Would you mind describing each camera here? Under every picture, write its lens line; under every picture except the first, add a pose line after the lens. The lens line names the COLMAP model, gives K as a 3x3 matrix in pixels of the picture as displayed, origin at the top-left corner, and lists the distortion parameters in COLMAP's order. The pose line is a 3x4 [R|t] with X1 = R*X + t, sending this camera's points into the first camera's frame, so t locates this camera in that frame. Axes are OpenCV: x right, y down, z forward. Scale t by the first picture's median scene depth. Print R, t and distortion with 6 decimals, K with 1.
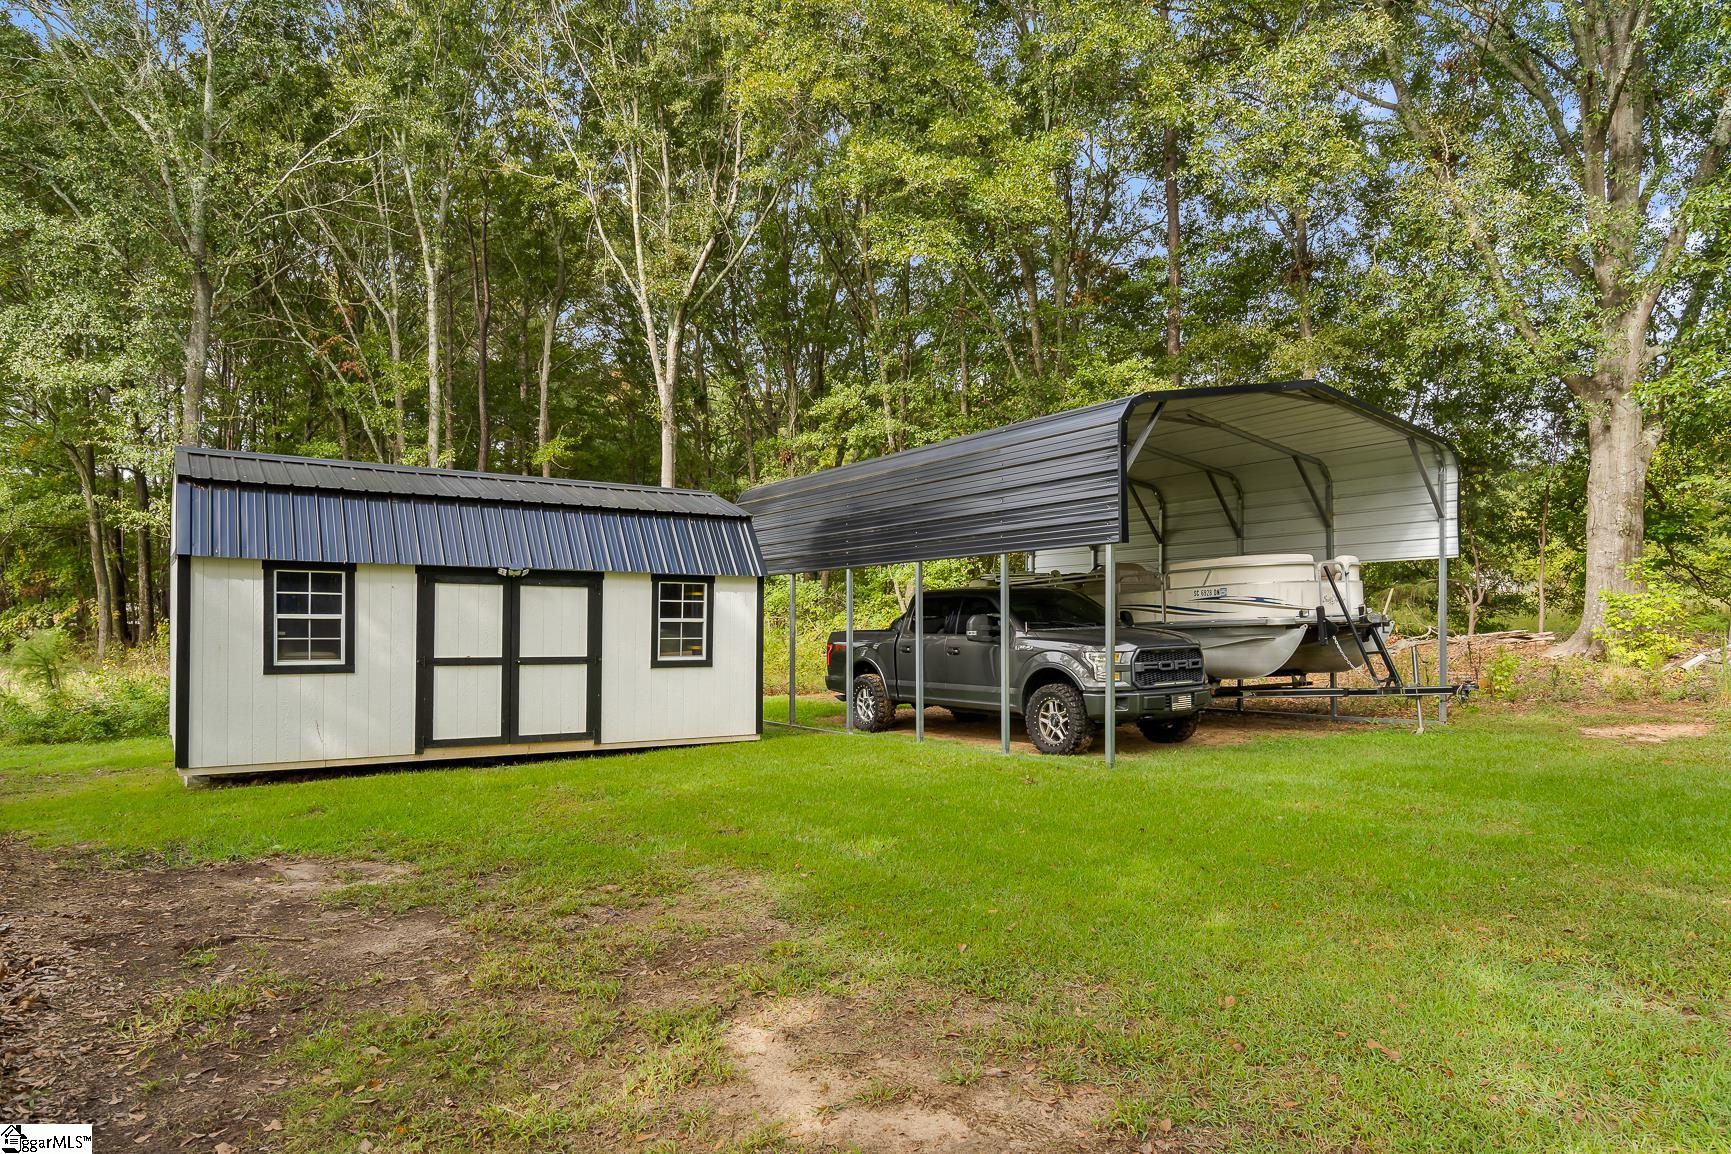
lens RADIAL K [[1071.9, 0, 873.0], [0, 1071.9, 616.7], [0, 0, 1]] dist [-0.000065, -0.001121]
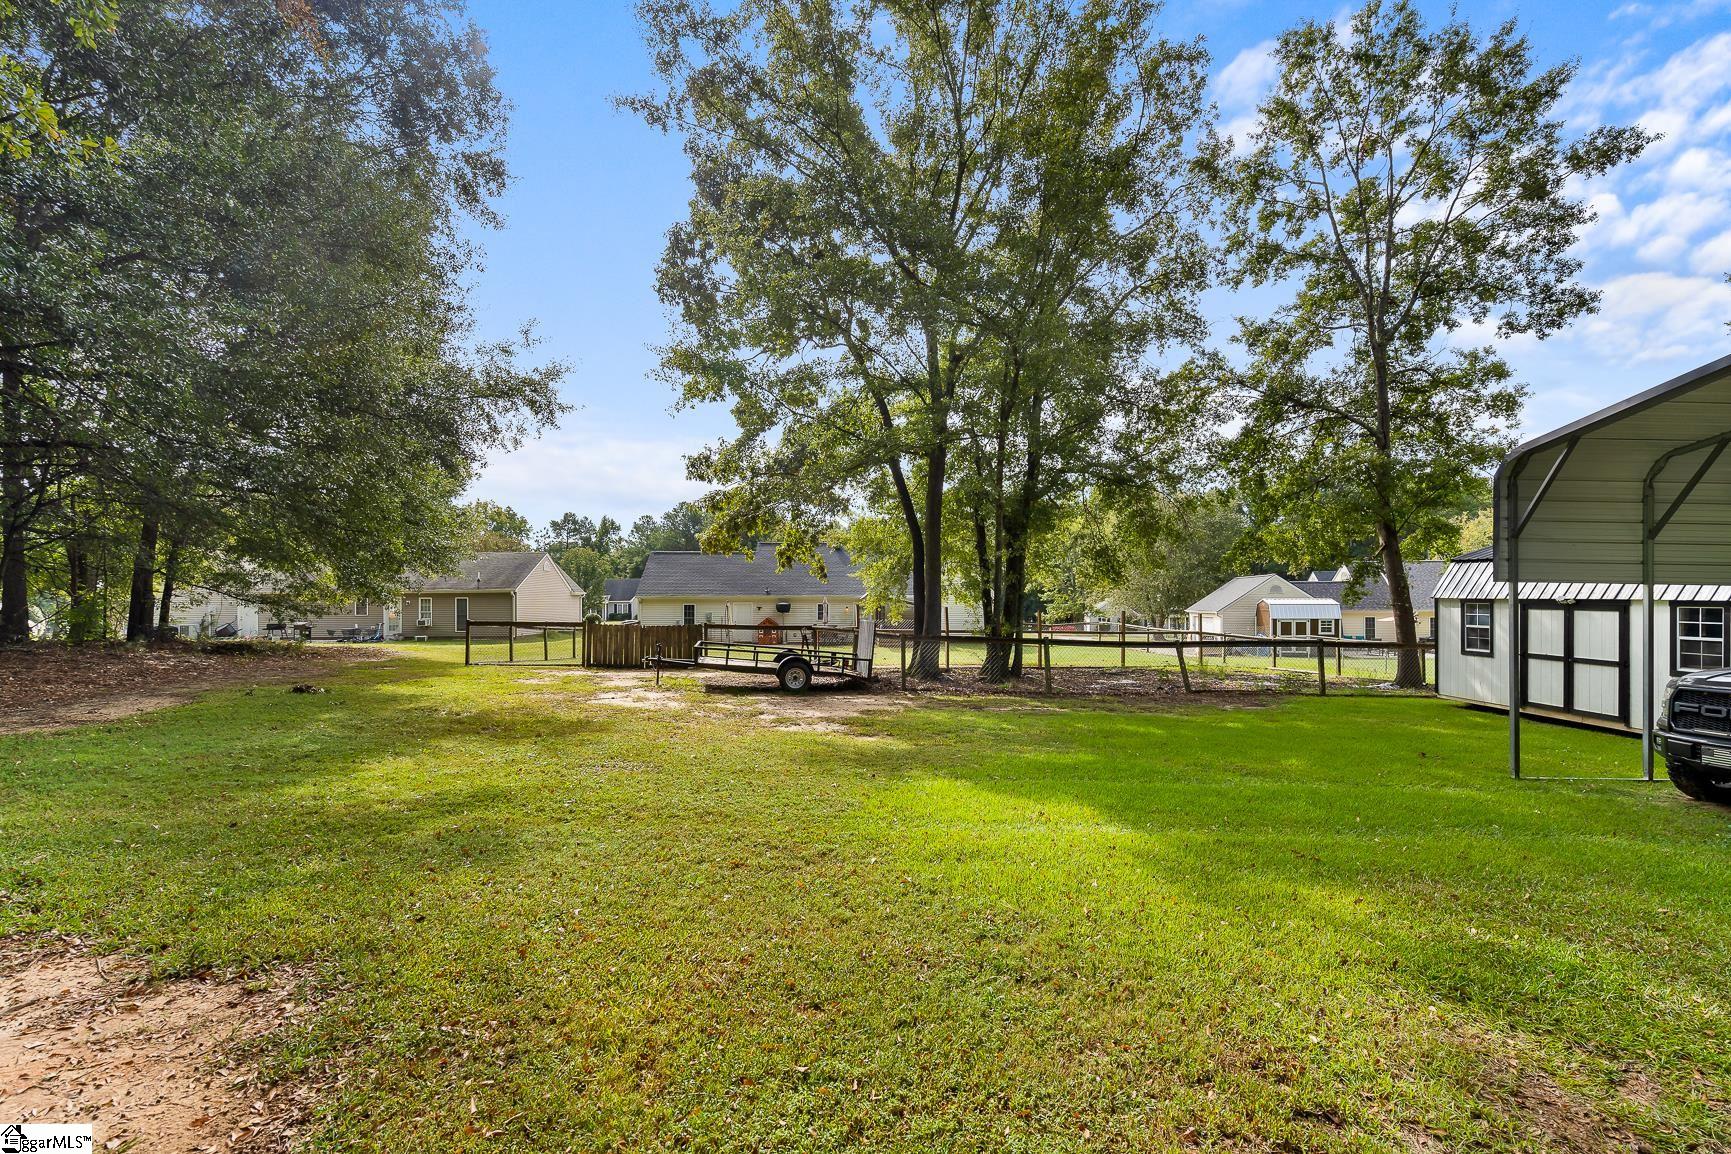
lens RADIAL K [[797.7, 0, 865.5], [0, 797.7, 577.0], [0, 0, 1]] dist [-0.000857, -0.000037]
pose [[-0.552985, -0.027168, -0.832748, 1.165163], [-0.004231, 0.999547, -0.029800, -0.038051], [0.833181, -0.012956, -0.552849, 0.793297]]
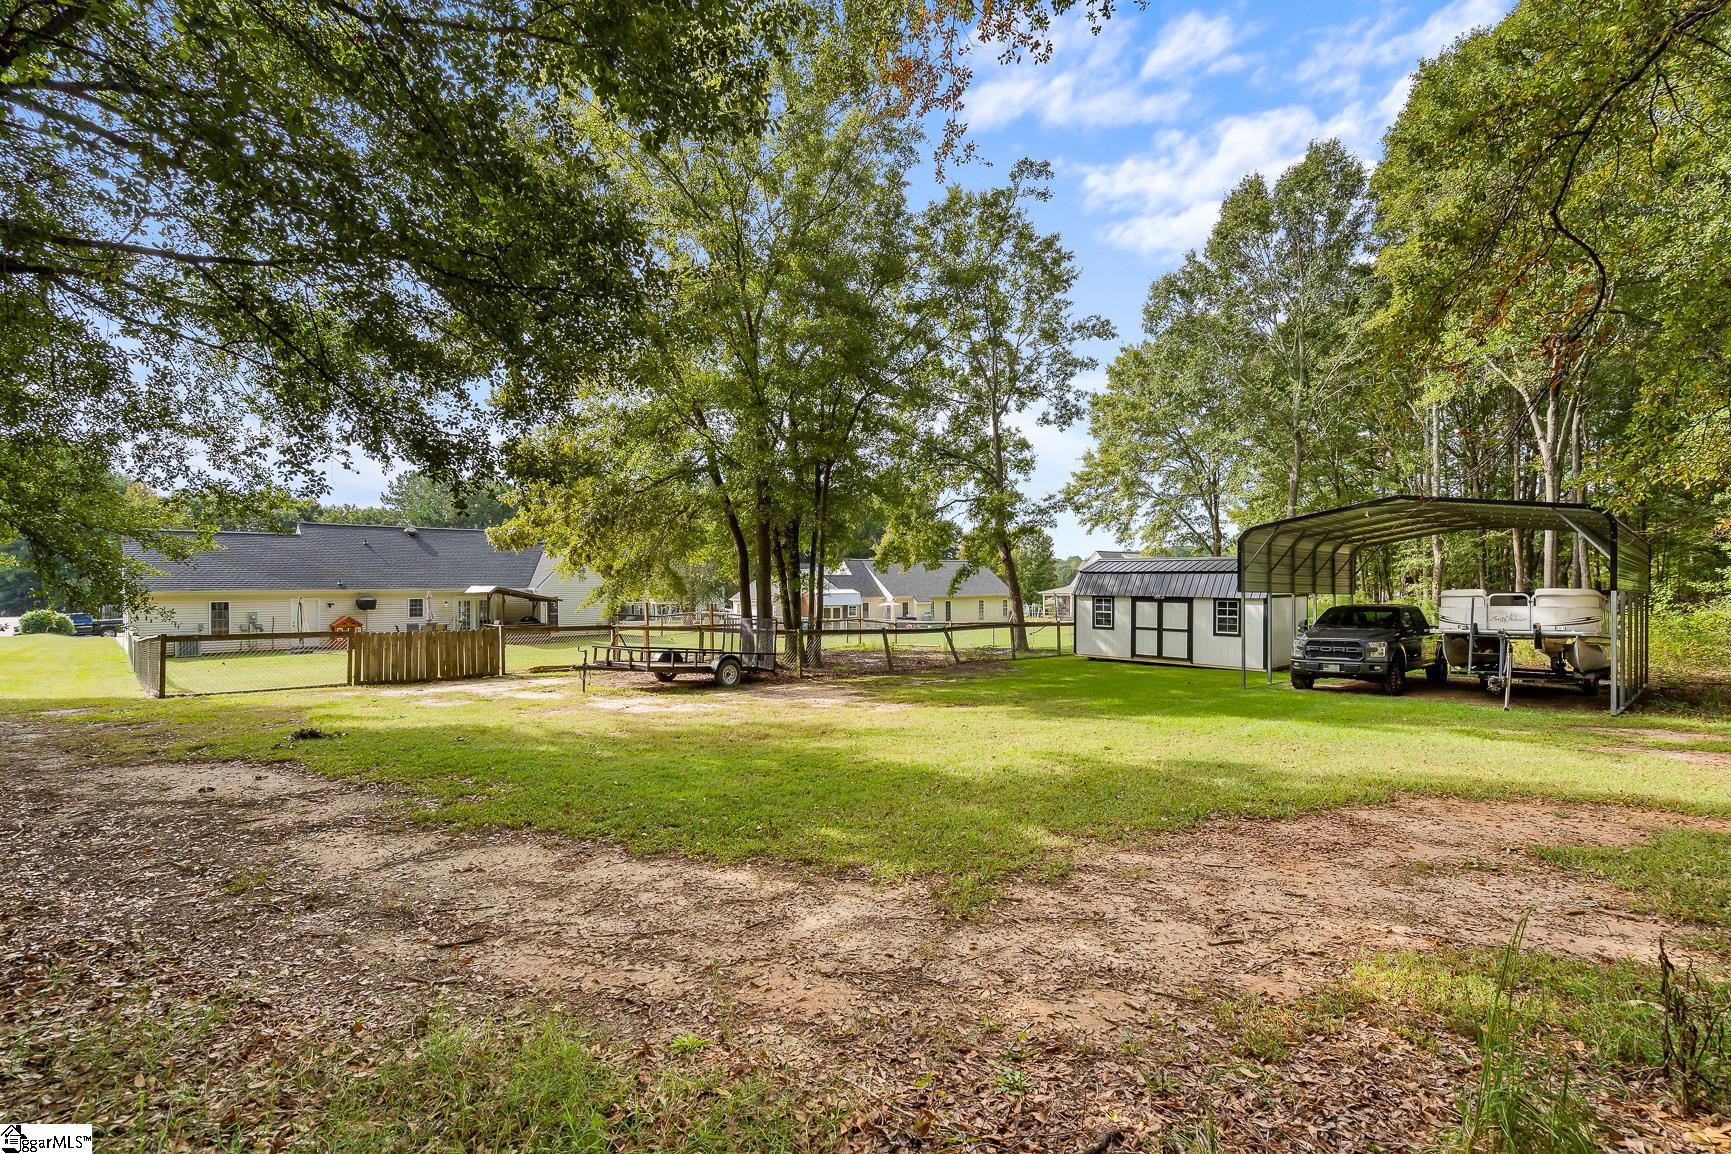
lens RADIAL K [[797.7, 0, 865.5], [0, 797.7, 577.0], [0, 0, 1]] dist [-0.000857, -0.000037]
pose [[0.135426, -0.012072, -0.990714, 1.631836], [0.000728, 0.999927, -0.012085, -0.071264], [0.990787, 0.000915, 0.135425, -0.050358]]
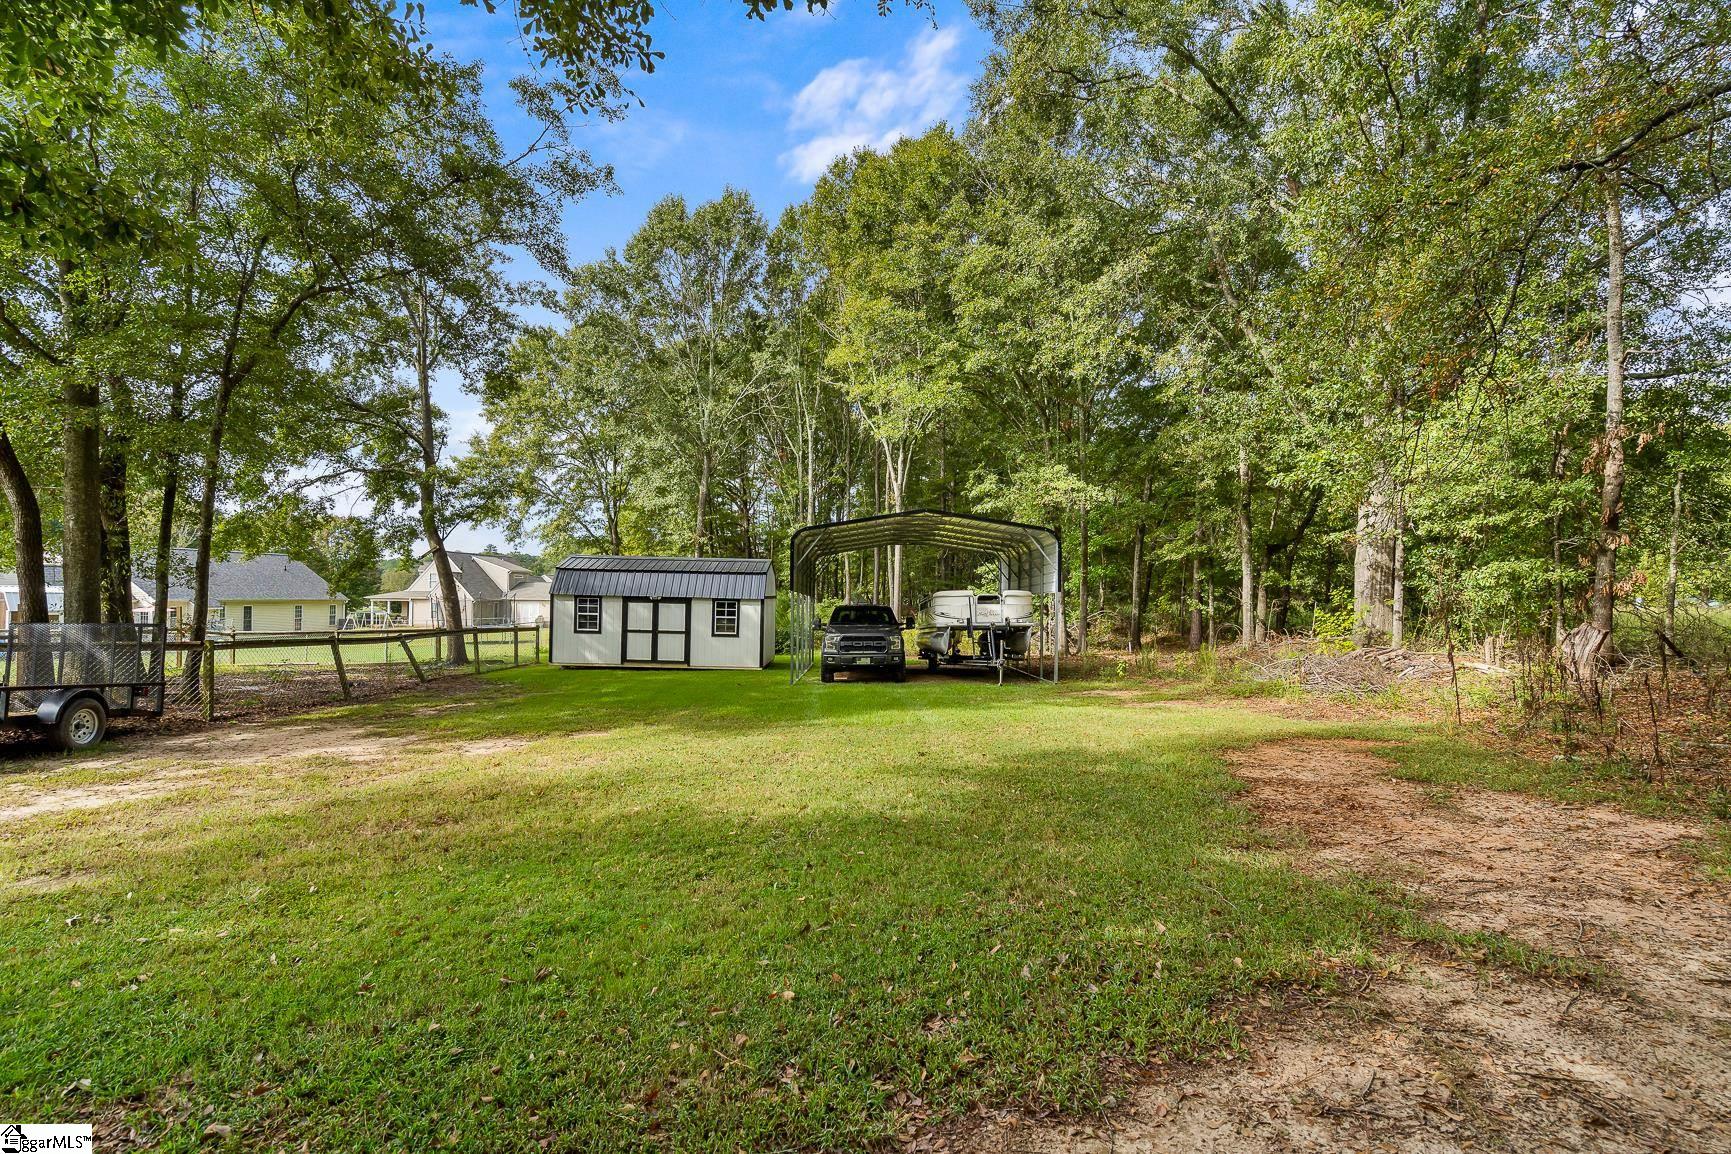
lens RADIAL K [[797.7, 0, 865.5], [0, 797.7, 577.0], [0, 0, 1]] dist [-0.000857, -0.000037]
pose [[0.826084, -0.005403, -0.563521, 1.199694], [-0.012992, 0.999506, -0.028629, -0.043914], [0.563397, 0.030971, 0.825605, -0.336696]]
